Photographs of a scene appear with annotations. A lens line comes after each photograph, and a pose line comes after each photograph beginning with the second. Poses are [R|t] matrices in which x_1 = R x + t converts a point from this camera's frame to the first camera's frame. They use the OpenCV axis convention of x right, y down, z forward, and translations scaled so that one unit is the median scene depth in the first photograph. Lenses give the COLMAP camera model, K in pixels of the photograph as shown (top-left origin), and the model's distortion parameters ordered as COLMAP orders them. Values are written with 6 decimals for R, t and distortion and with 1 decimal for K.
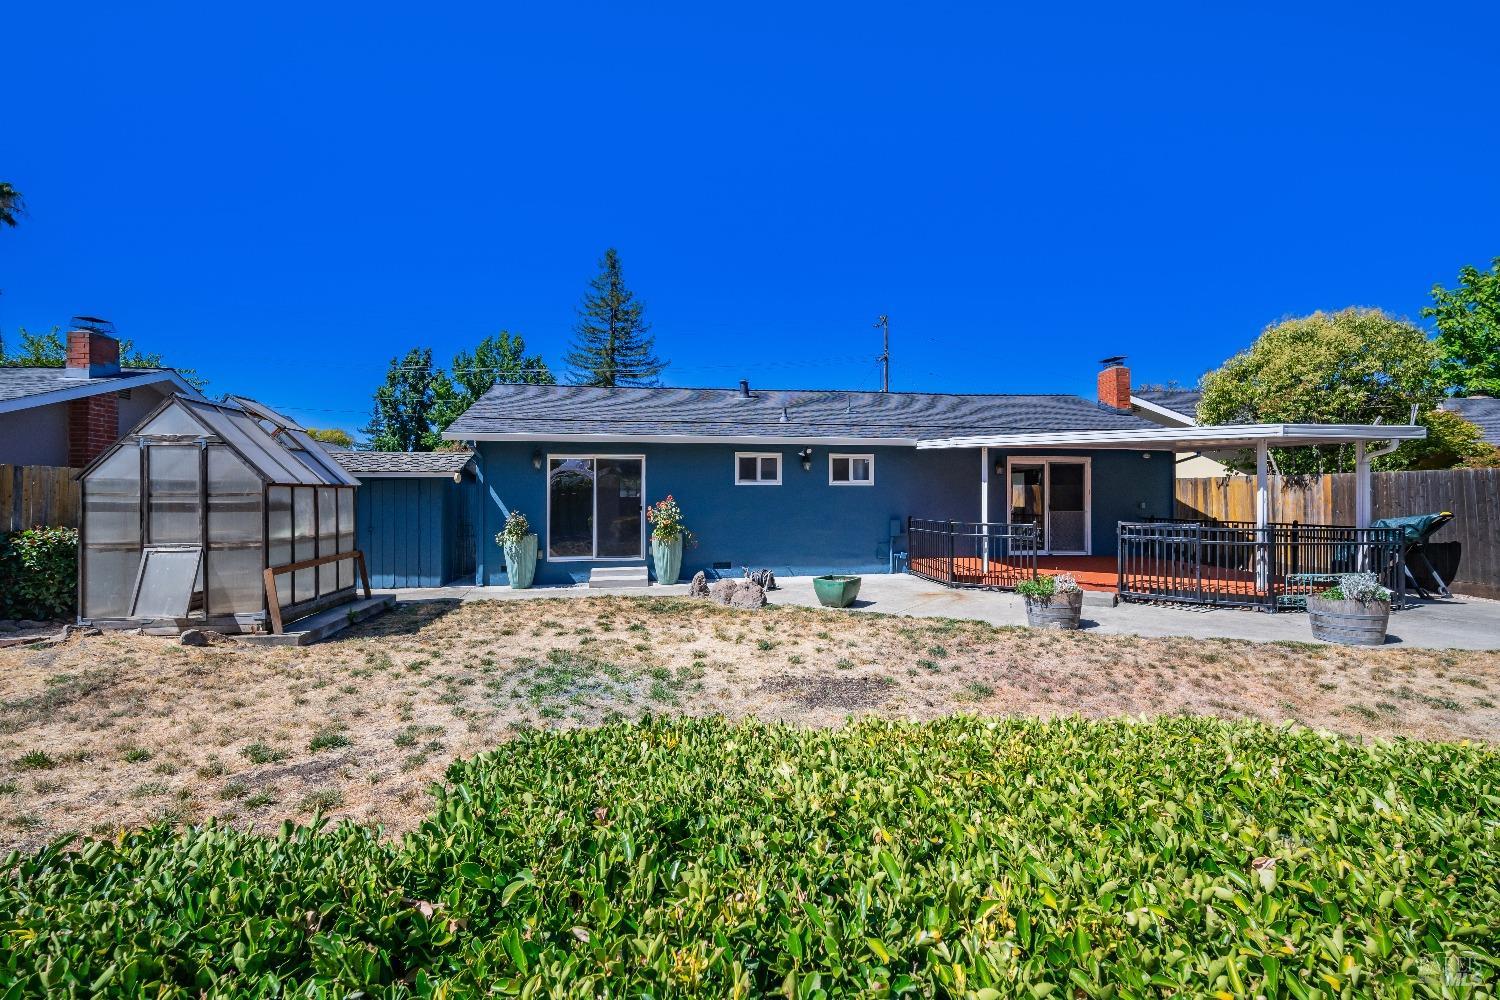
lens RADIAL K [[665.6, 0, 744.1], [0, 665.6, 495.6], [0, 0, 1]] dist [0.000749, -0.000010]
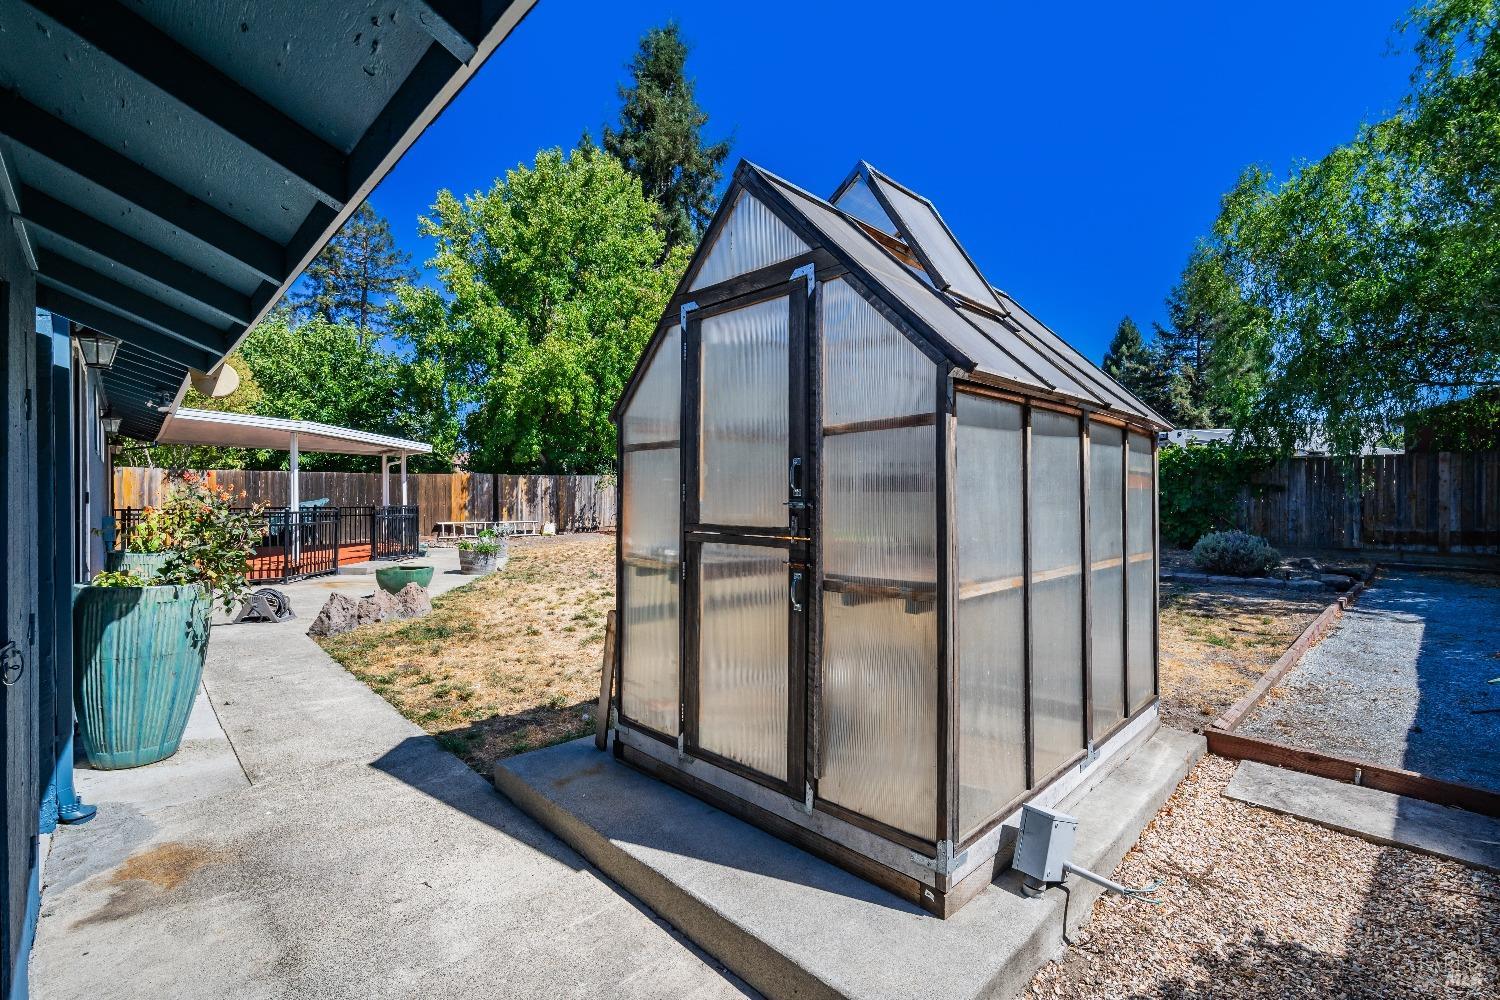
lens RADIAL K [[665.6, 0, 744.1], [0, 665.6, 495.6], [0, 0, 1]] dist [0.000749, -0.000010]
pose [[-0.568946, 0.001269, 0.822374, -0.731437], [-0.000810, 0.999997, -0.002104, 0.017766], [-0.822374, -0.001863, -0.568944, 0.923552]]
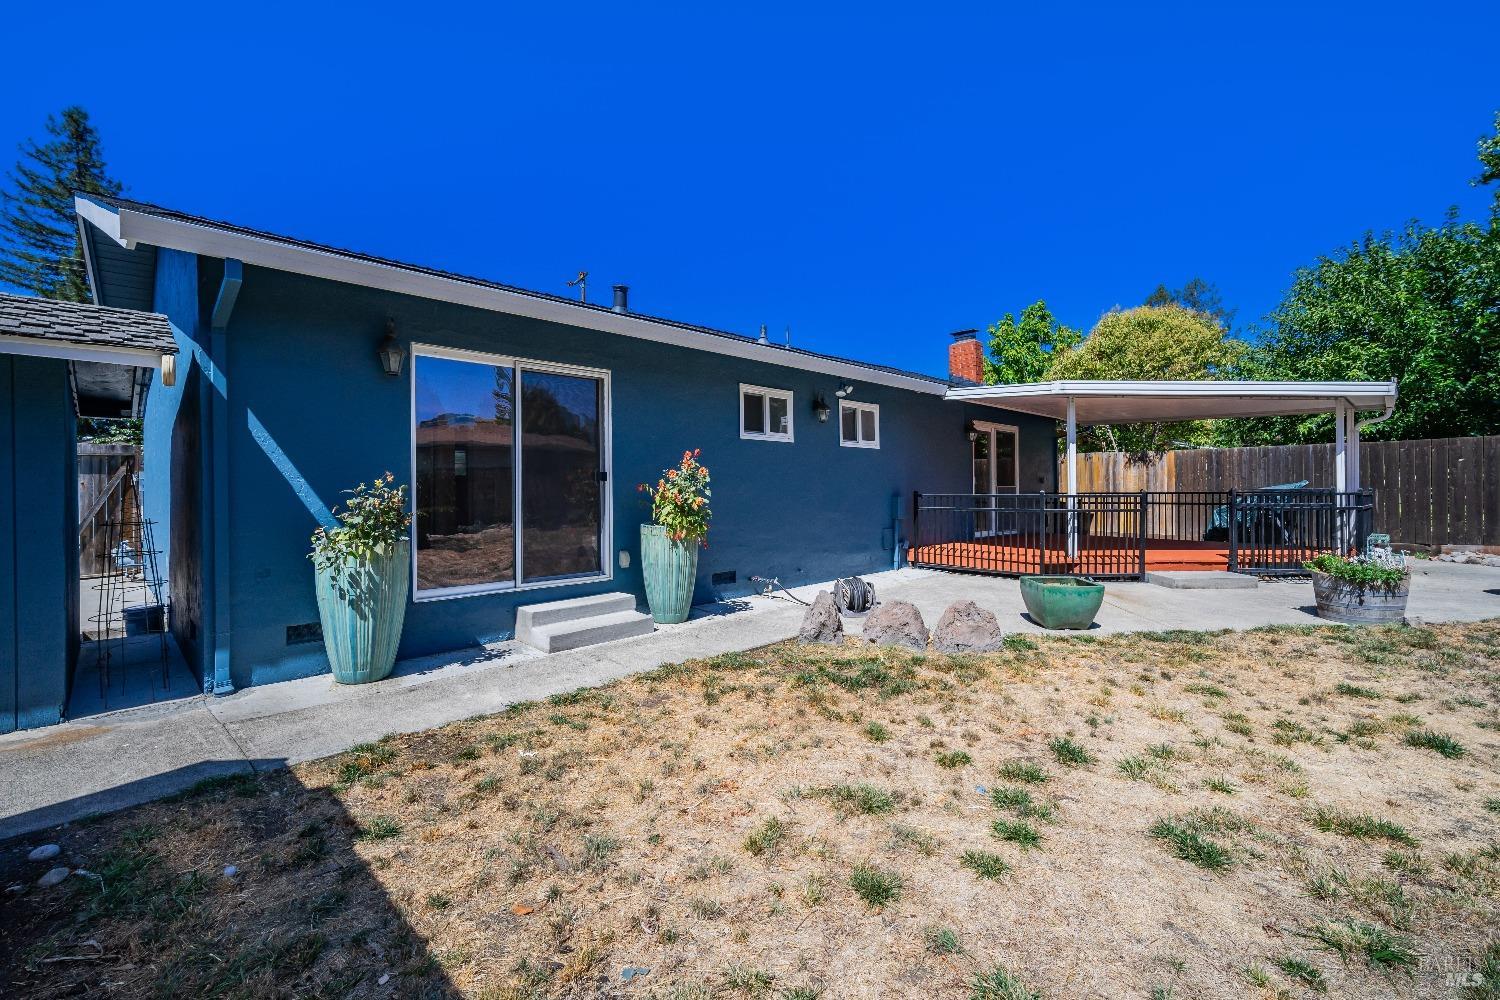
lens RADIAL K [[662.7, 0, 739.4], [0, 662.7, 498.4], [0, 0, 1]] dist [0.004372, 0.000798]
pose [[0.810569, -0.012712, 0.585506, -0.371419], [0.005796, 0.999890, 0.013684, 0.029288], [-0.585615, -0.007698, 0.810553, 0.542987]]
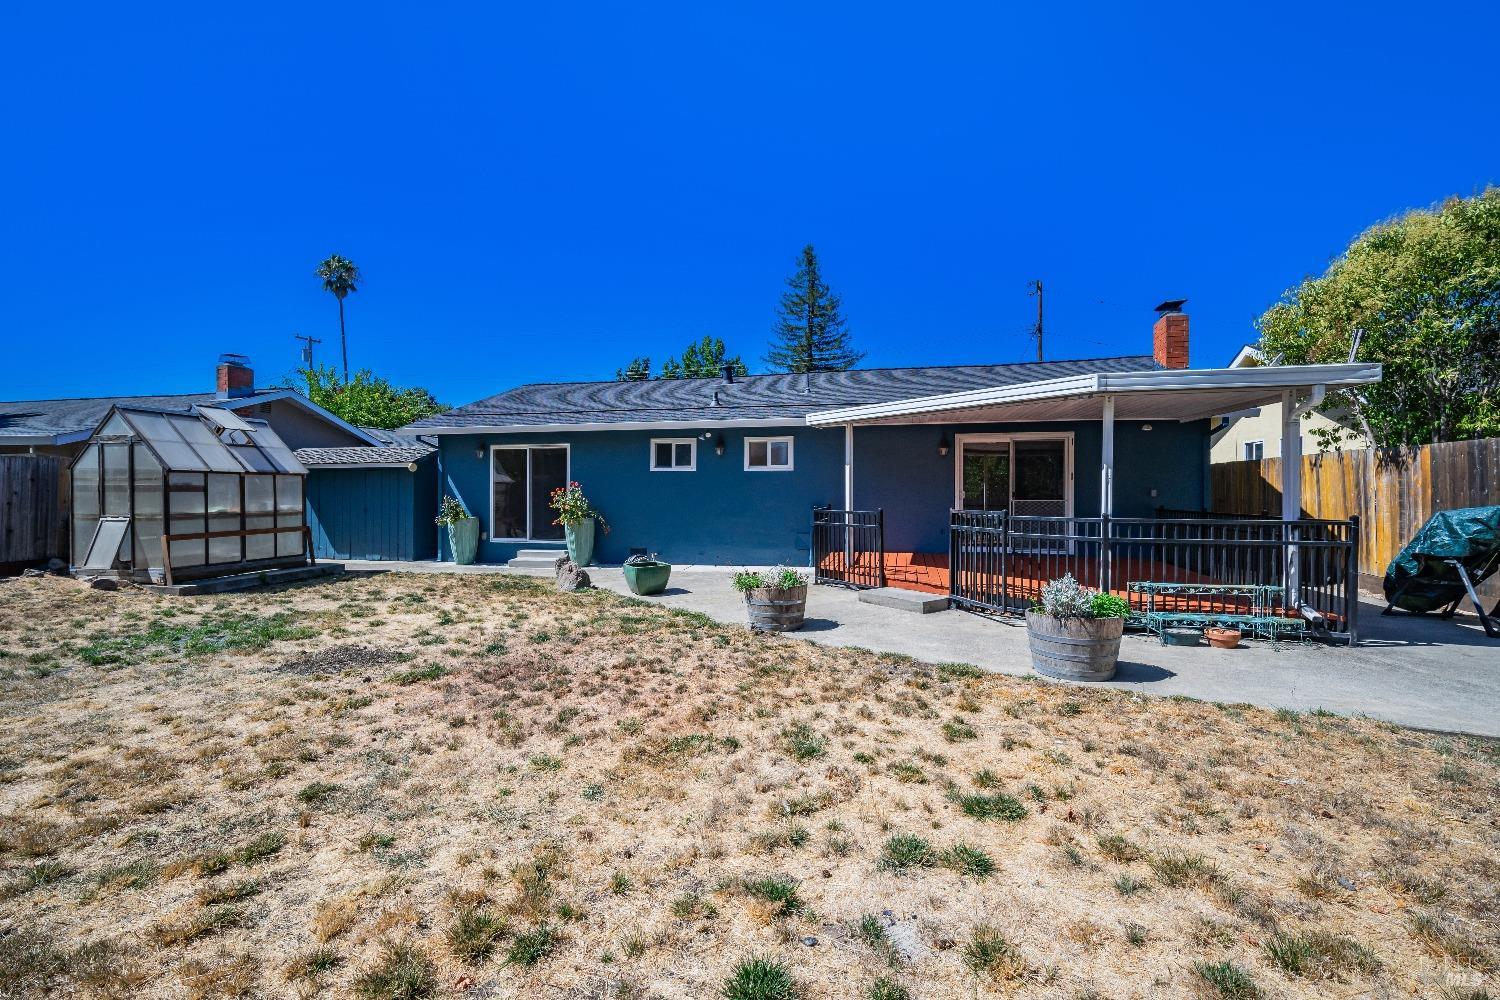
lens RADIAL K [[662.7, 0, 739.4], [0, 662.7, 498.4], [0, 0, 1]] dist [0.004372, 0.000798]
pose [[0.927137, 0.003563, -0.374706, 0.503028], [0.000649, 0.999938, 0.011112, 0.013964], [0.374722, -0.010546, 0.927077, 0.127814]]
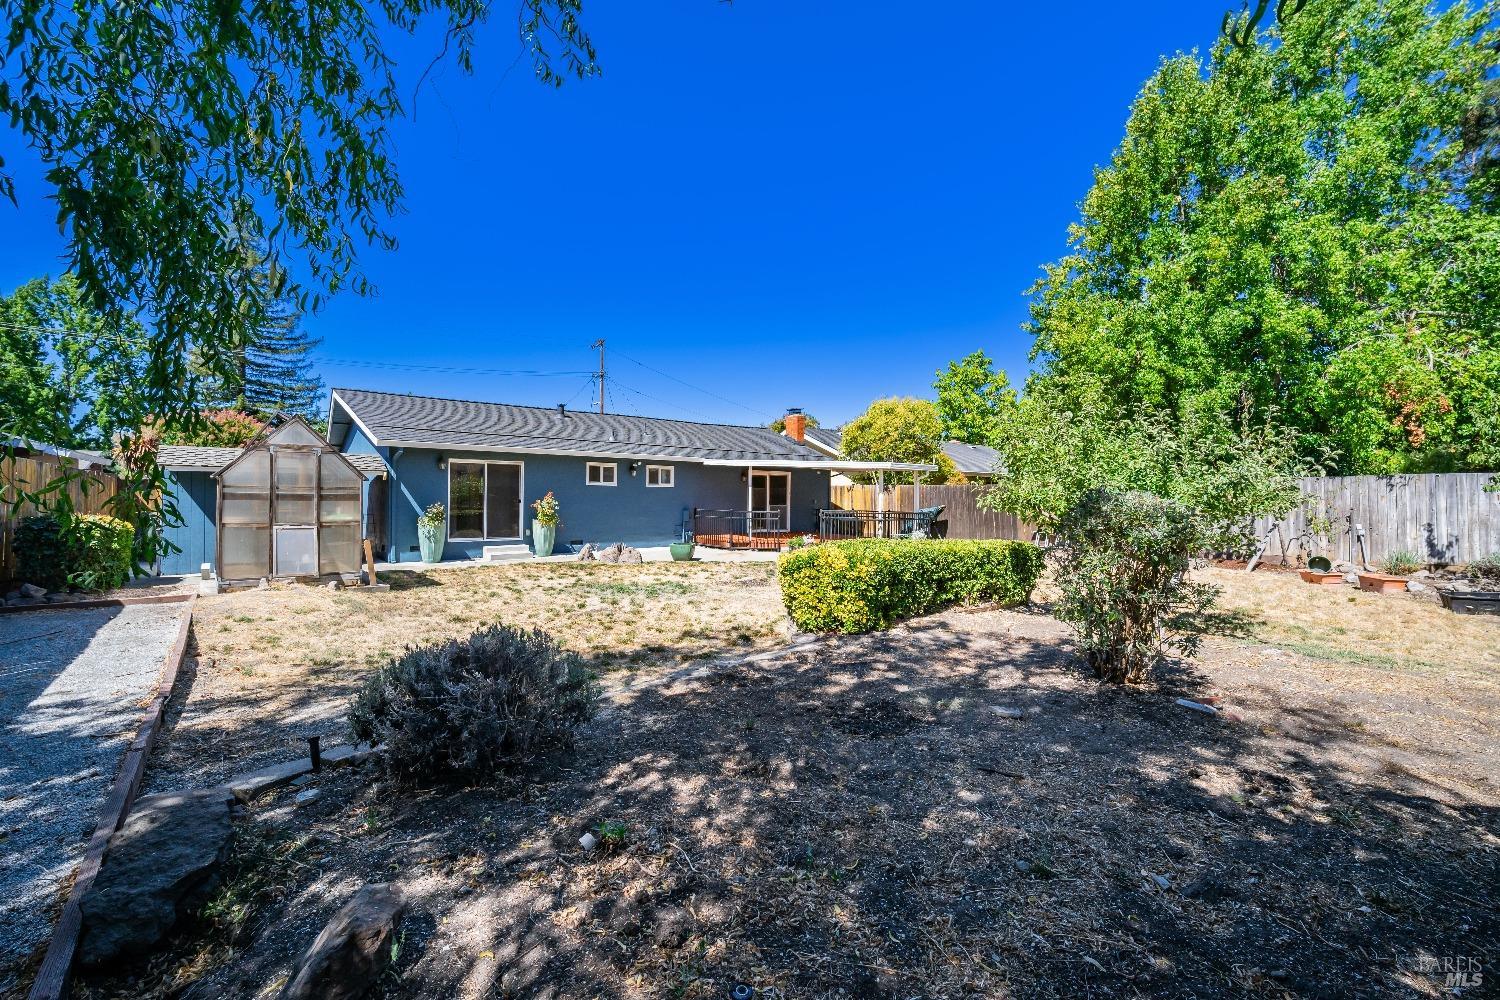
lens RADIAL K [[666.2, 0, 758.2], [0, 666.2, 497.5], [0, 0, 1]] dist [0.004317, 0.000570]
pose [[0.854659, 0.008710, 0.519116, -0.451272], [-0.011269, 0.999935, 0.001775, 0.003379], [-0.519067, -0.007367, 0.854702, -0.413213]]
